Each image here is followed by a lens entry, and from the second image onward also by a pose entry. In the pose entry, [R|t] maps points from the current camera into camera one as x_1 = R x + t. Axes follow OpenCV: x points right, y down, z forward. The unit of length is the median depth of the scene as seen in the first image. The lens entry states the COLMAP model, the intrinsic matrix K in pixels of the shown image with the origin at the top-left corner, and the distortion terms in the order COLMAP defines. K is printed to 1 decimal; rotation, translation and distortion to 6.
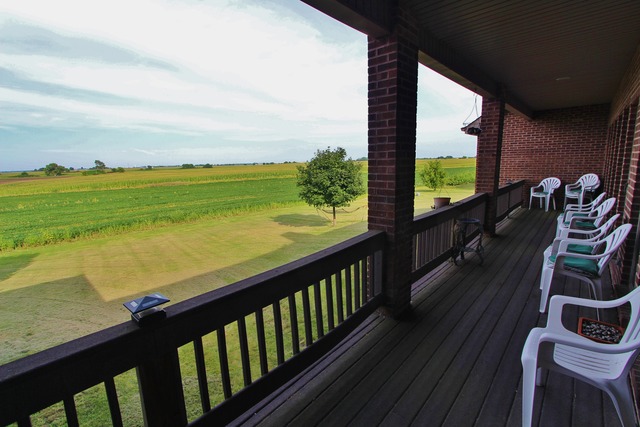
lens RADIAL K [[294.7, 0, 320.0], [0, 294.7, 213.5], [0, 0, 1]] dist [-0.000670, -0.000042]
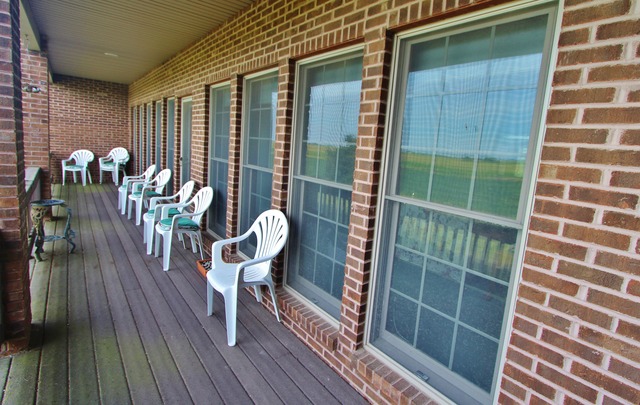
lens RADIAL K [[329.0, 0, 320.0], [0, 329.0, 202.5], [0, 0, 1]] dist [0.000758, 0.000063]
pose [[0.188910, -0.125653, 0.973922, -0.133486], [0.085872, 0.990094, 0.111083, -0.006873], [-0.978233, 0.062648, 0.197829, 0.054729]]
